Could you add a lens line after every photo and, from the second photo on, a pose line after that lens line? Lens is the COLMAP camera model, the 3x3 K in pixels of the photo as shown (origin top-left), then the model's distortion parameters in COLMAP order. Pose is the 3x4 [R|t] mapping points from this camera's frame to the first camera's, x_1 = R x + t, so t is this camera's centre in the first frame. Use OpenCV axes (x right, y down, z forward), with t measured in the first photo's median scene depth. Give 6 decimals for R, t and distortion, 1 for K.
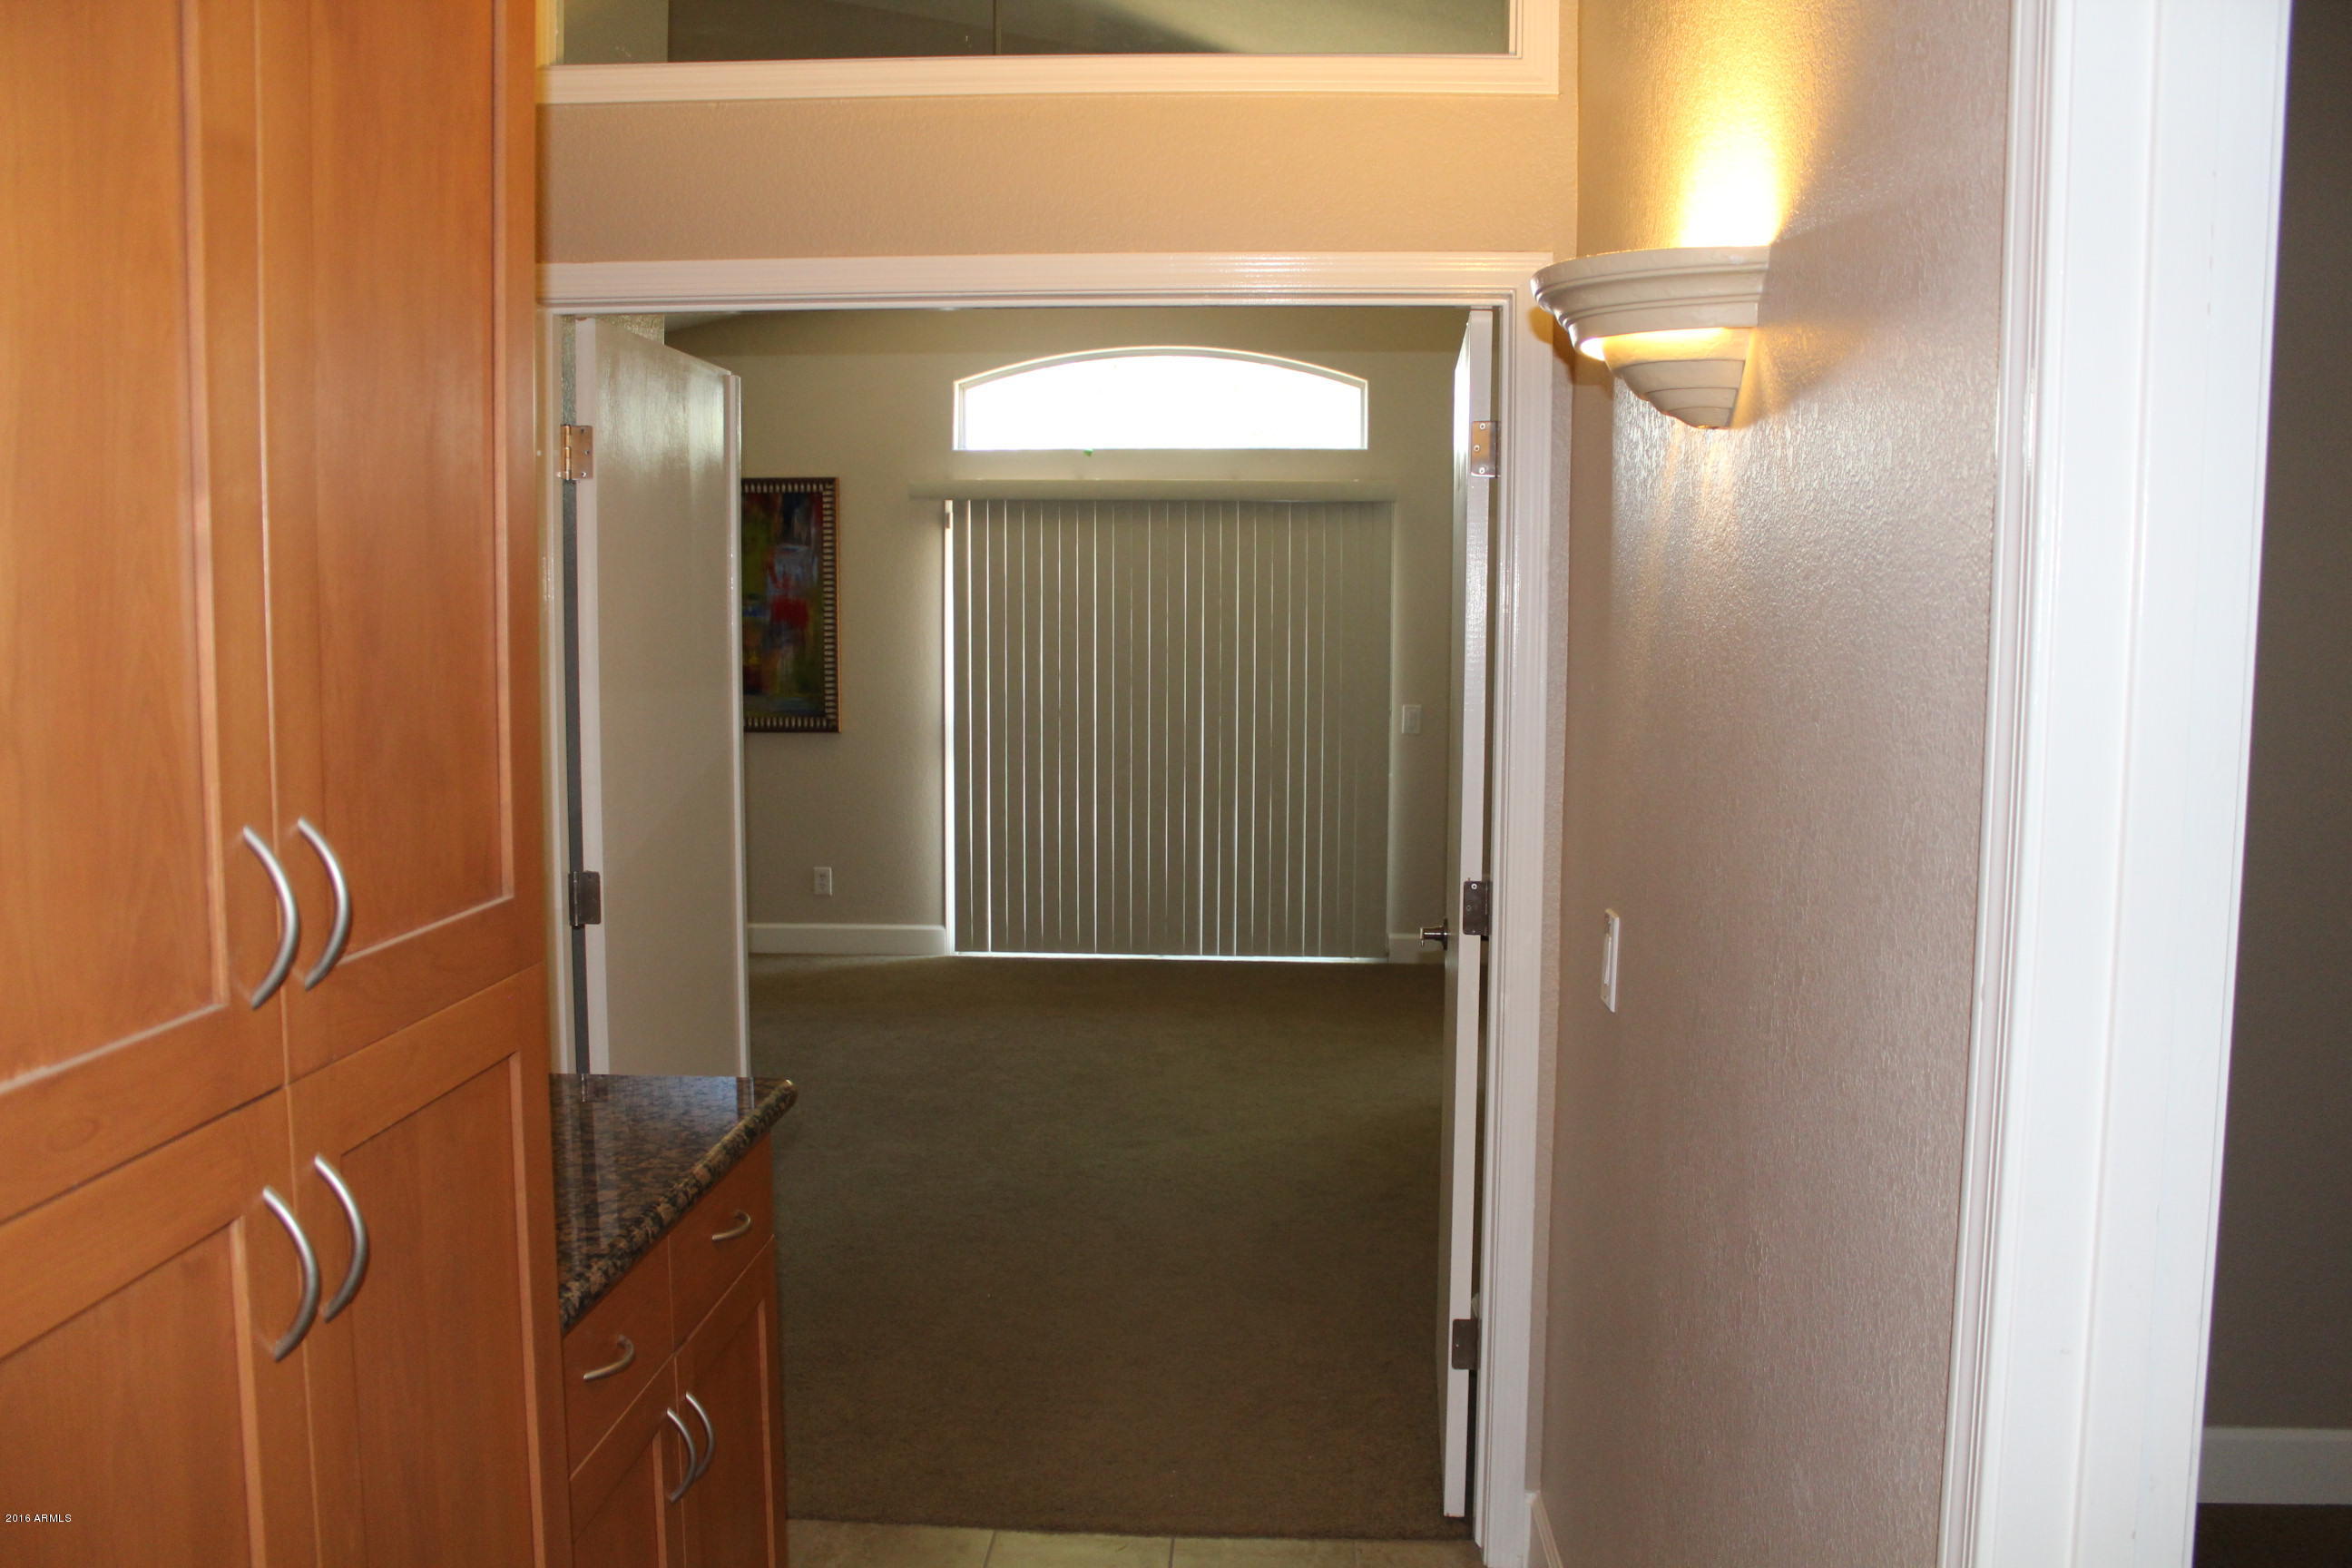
lens RADIAL K [[1943.0, 0, 1174.4], [0, 1943.0, 806.9], [0, 0, 1]] dist [-0.147061, 0.132165]
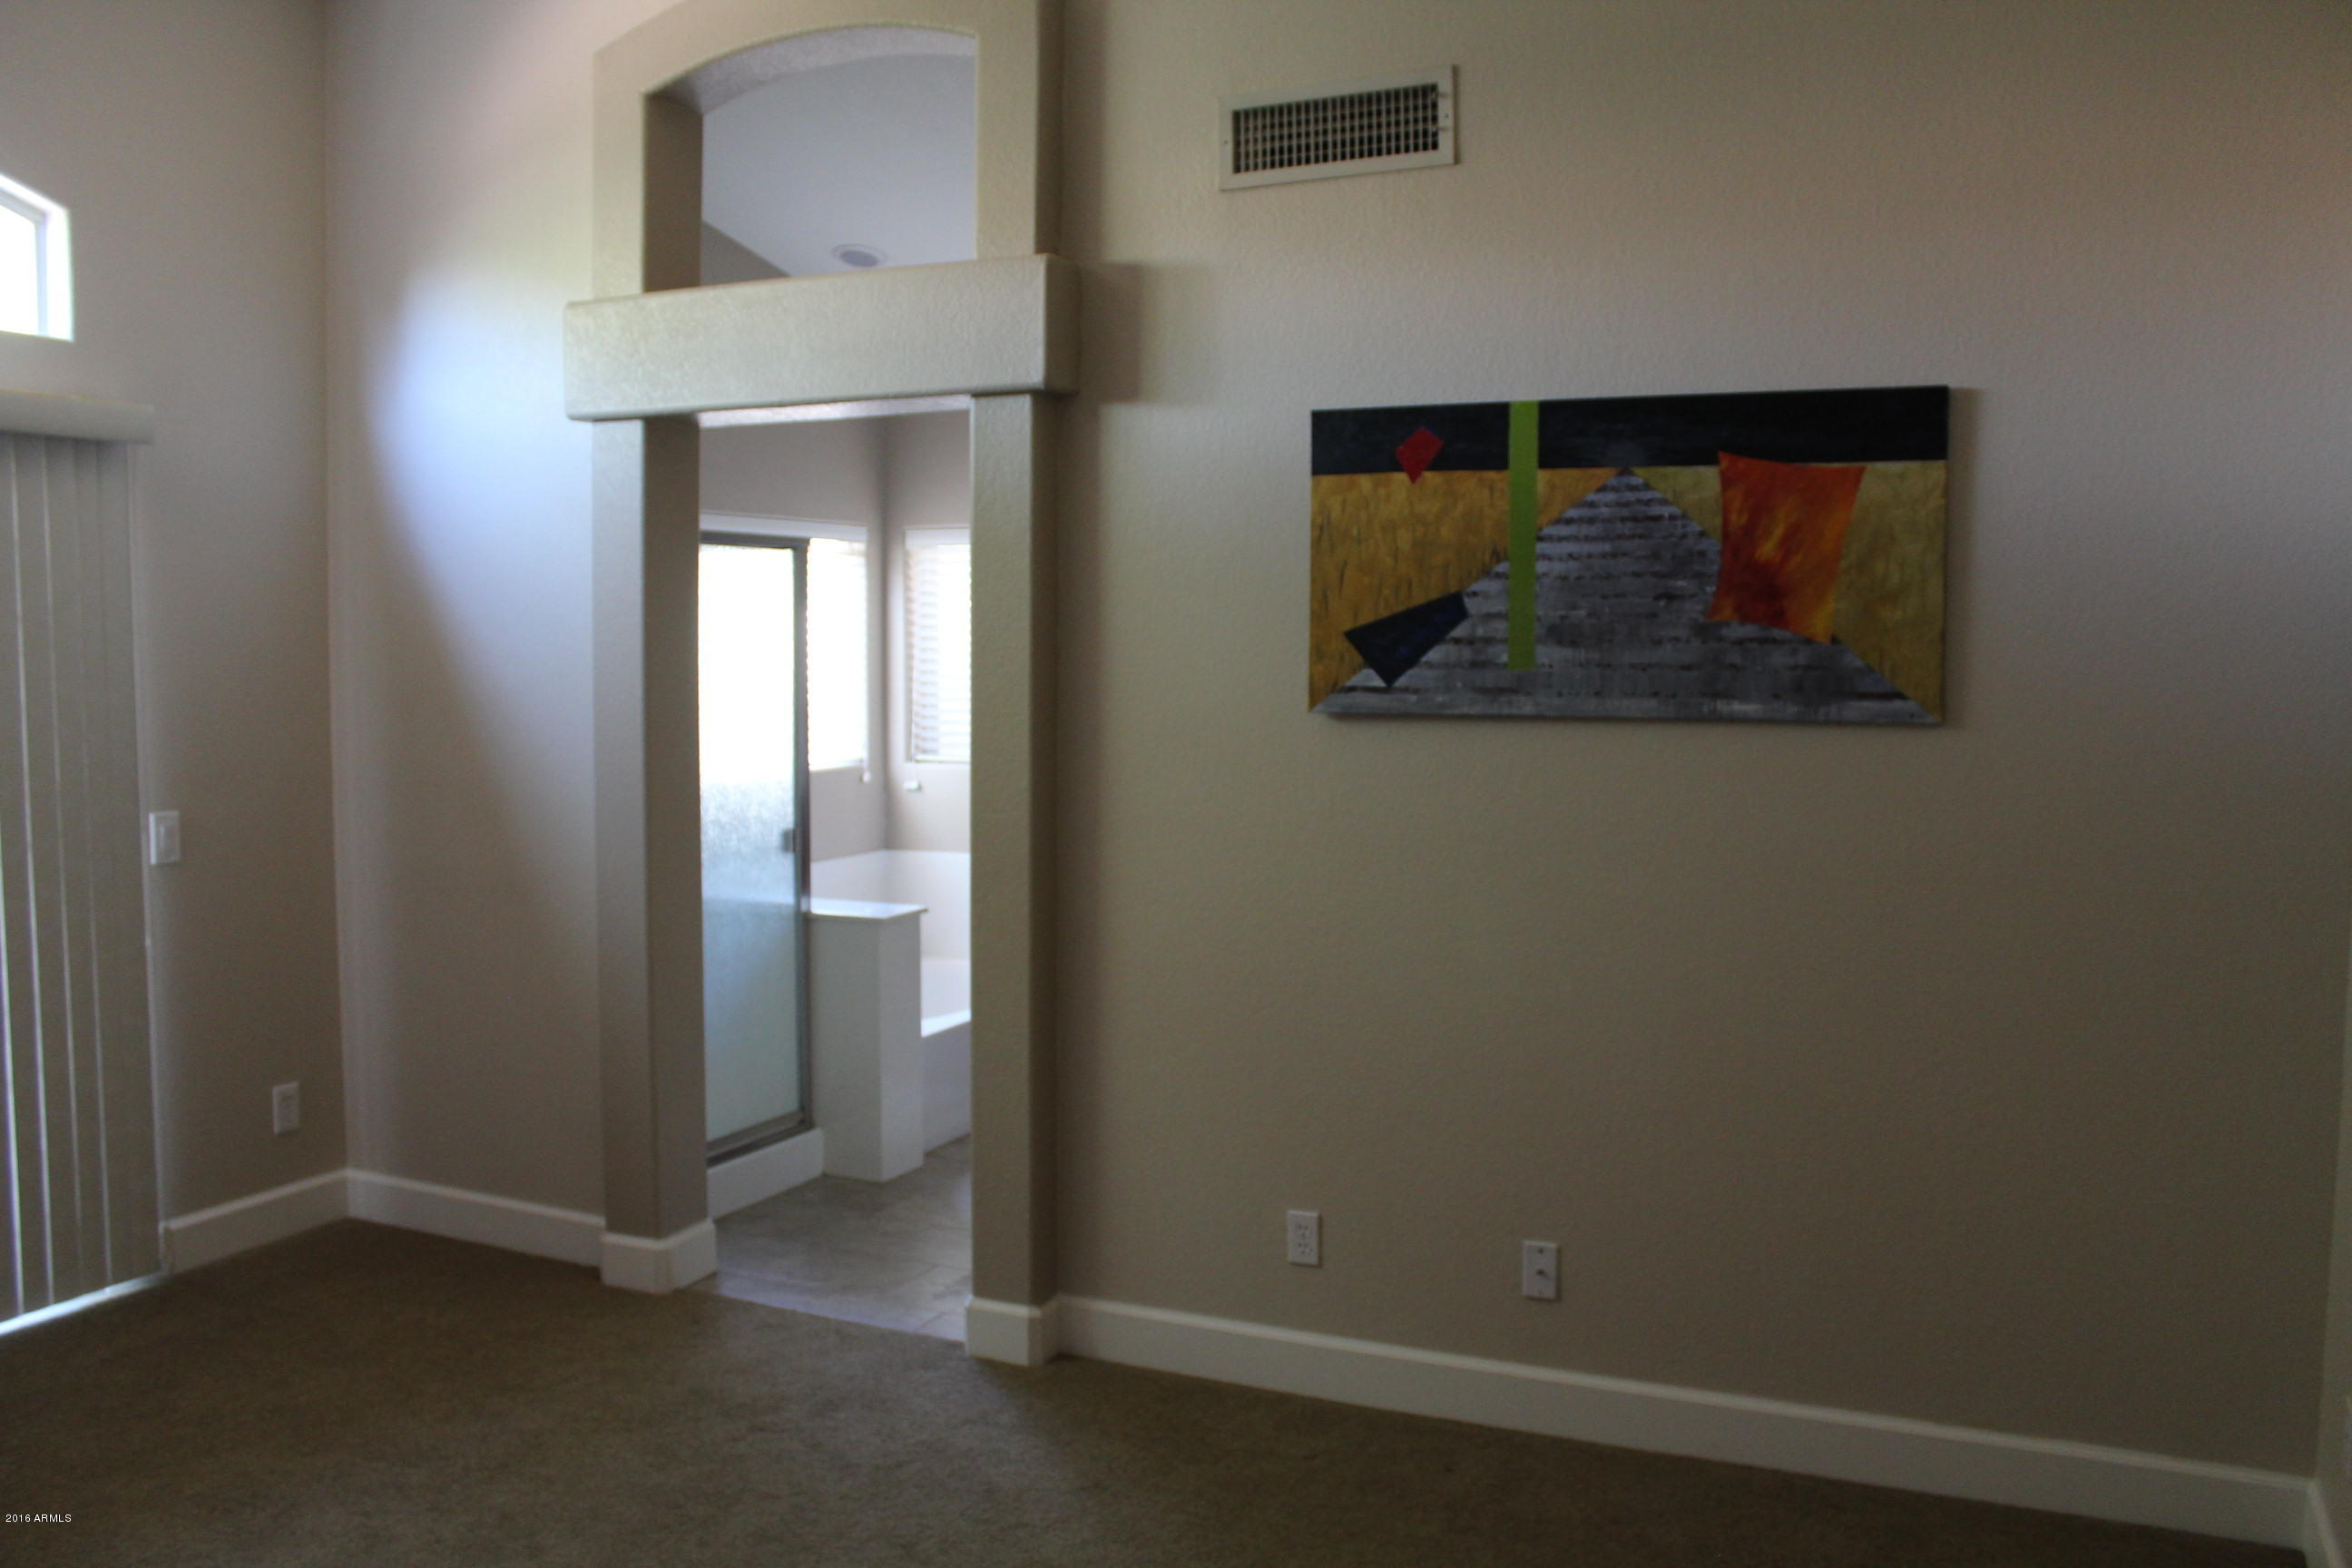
lens RADIAL K [[1943.0, 0, 1174.4], [0, 1943.0, 806.9], [0, 0, 1]] dist [-0.147061, 0.132165]
pose [[0.352970, -0.081485, 0.932080, -0.275704], [0.068731, 0.995767, 0.061025, -0.066139], [-0.933107, 0.042522, 0.357077, 0.525124]]
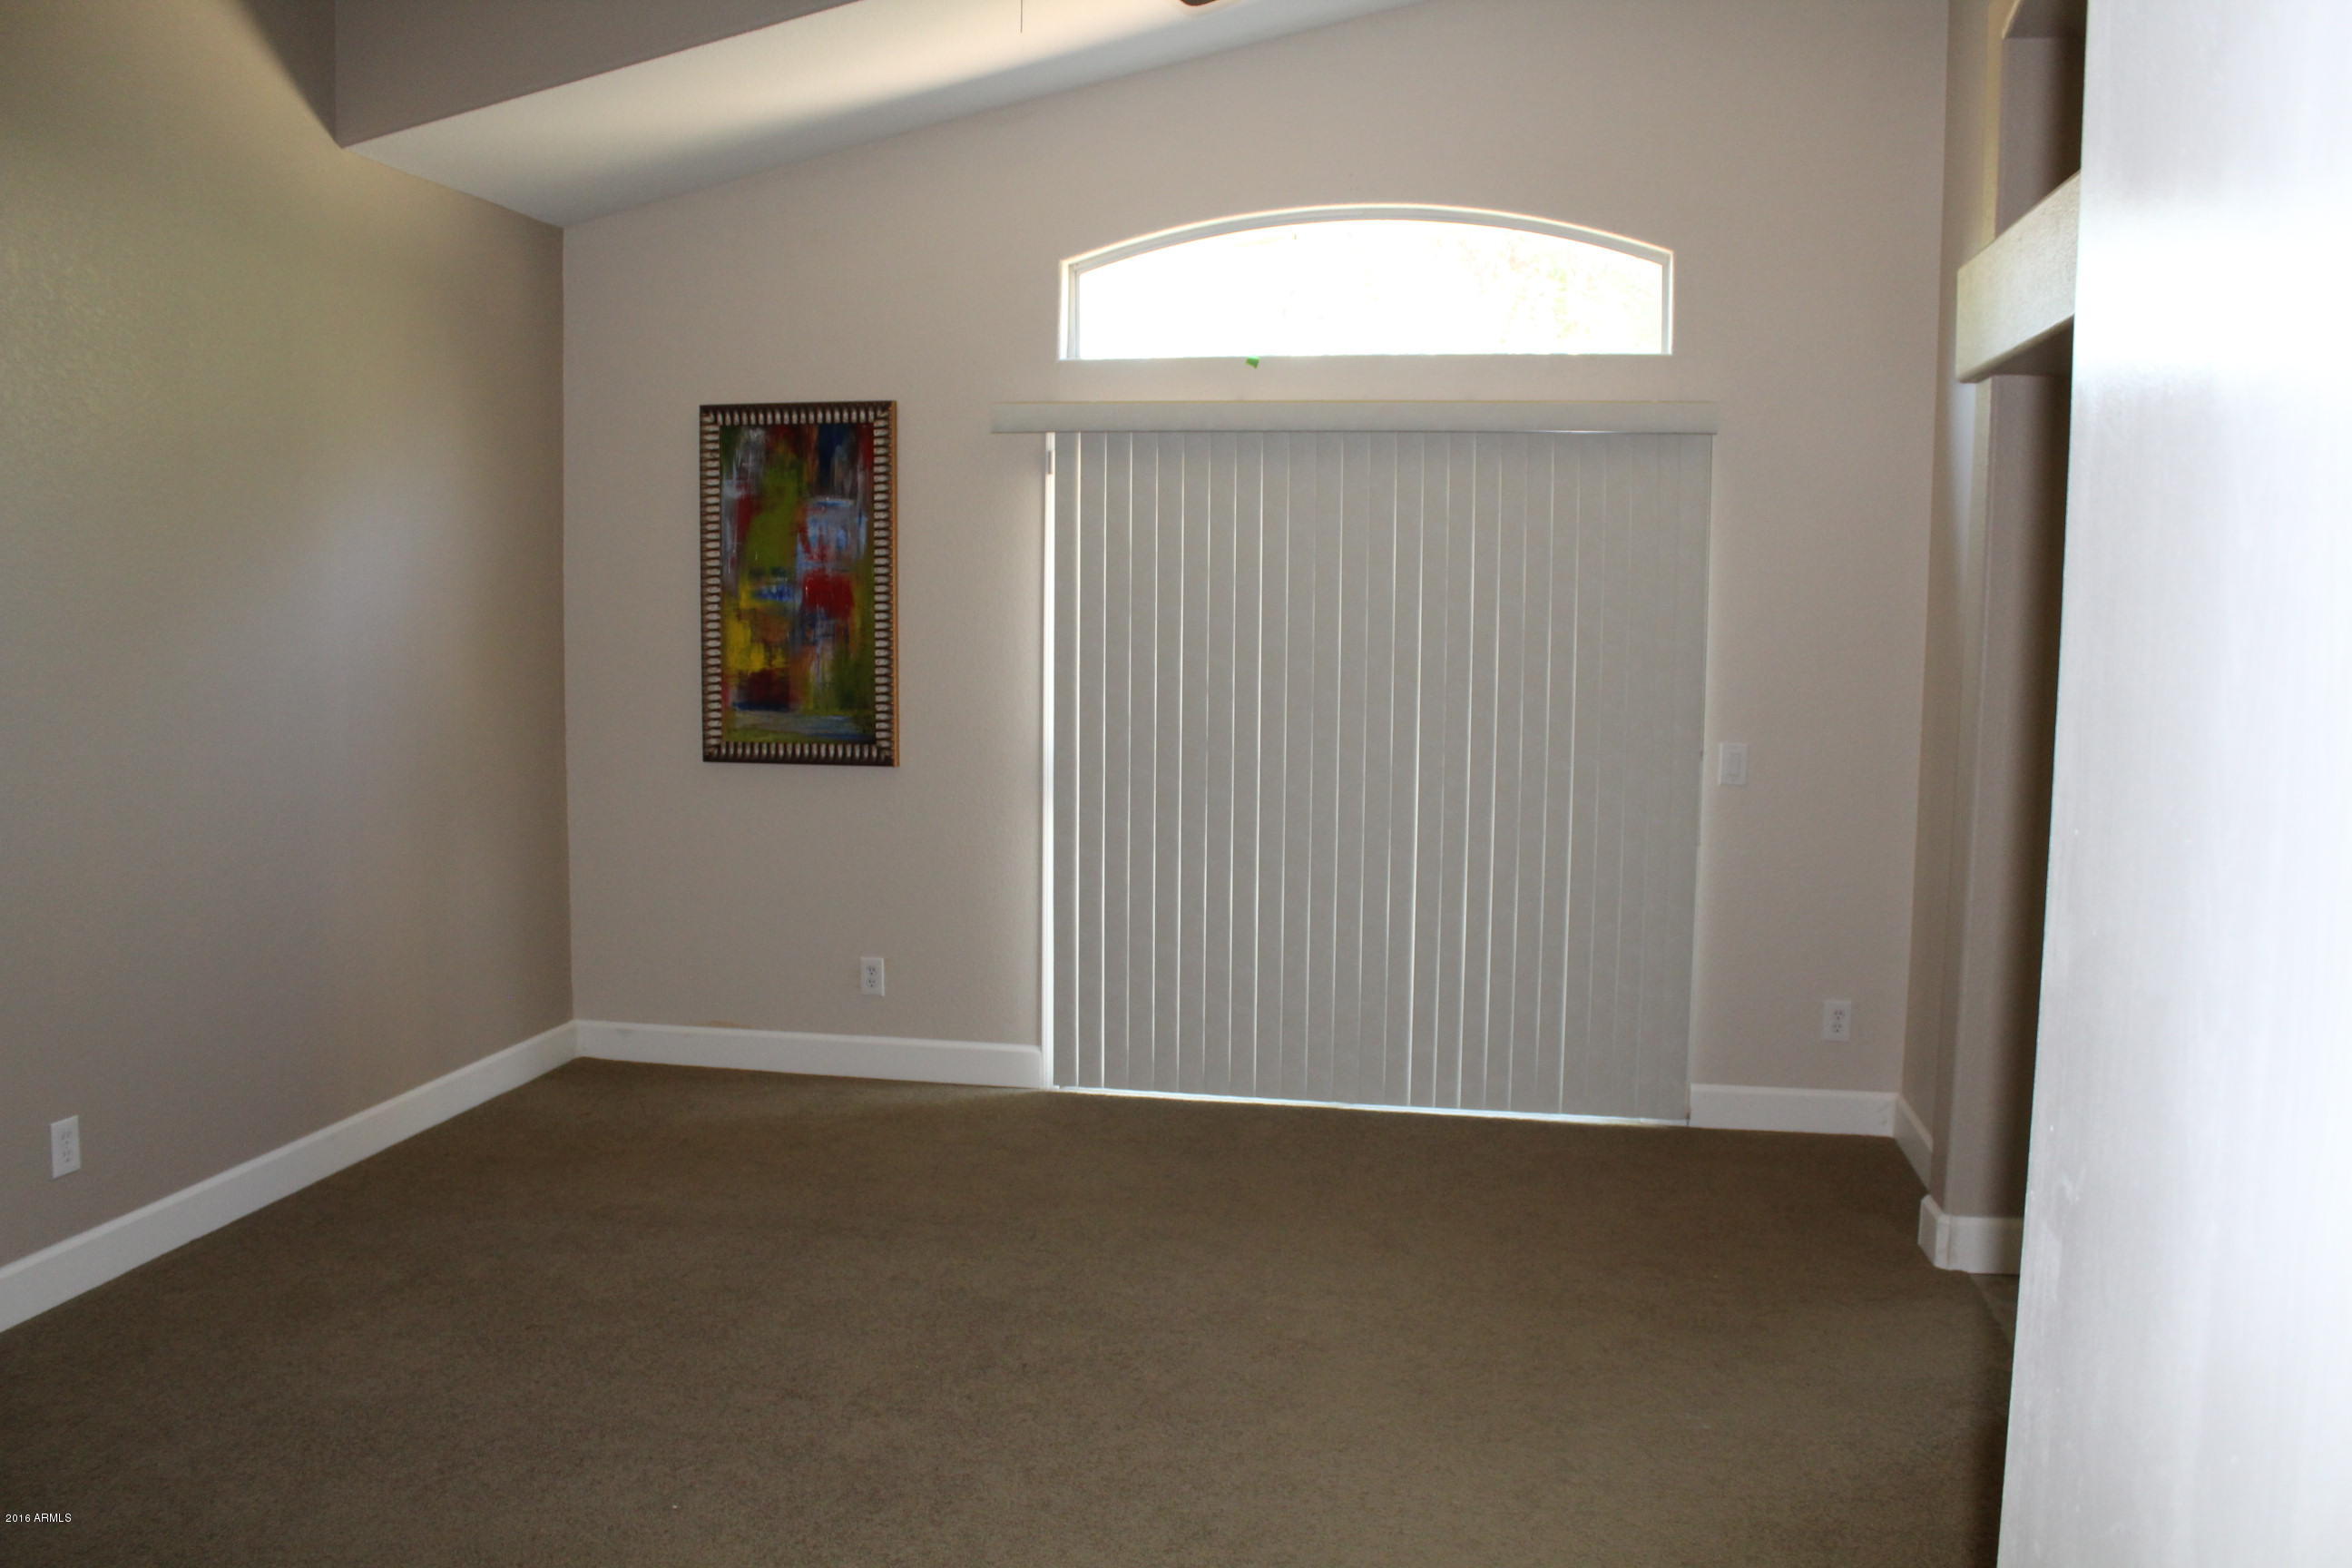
lens RADIAL K [[1943.0, 0, 1174.4], [0, 1943.0, 806.9], [0, 0, 1]] dist [-0.147061, 0.132165]
pose [[0.991844, 0.018044, -0.126171, 0.015831], [-0.014678, 0.999512, 0.027557, -0.044896], [0.126607, -0.025480, 0.991626, 0.318941]]
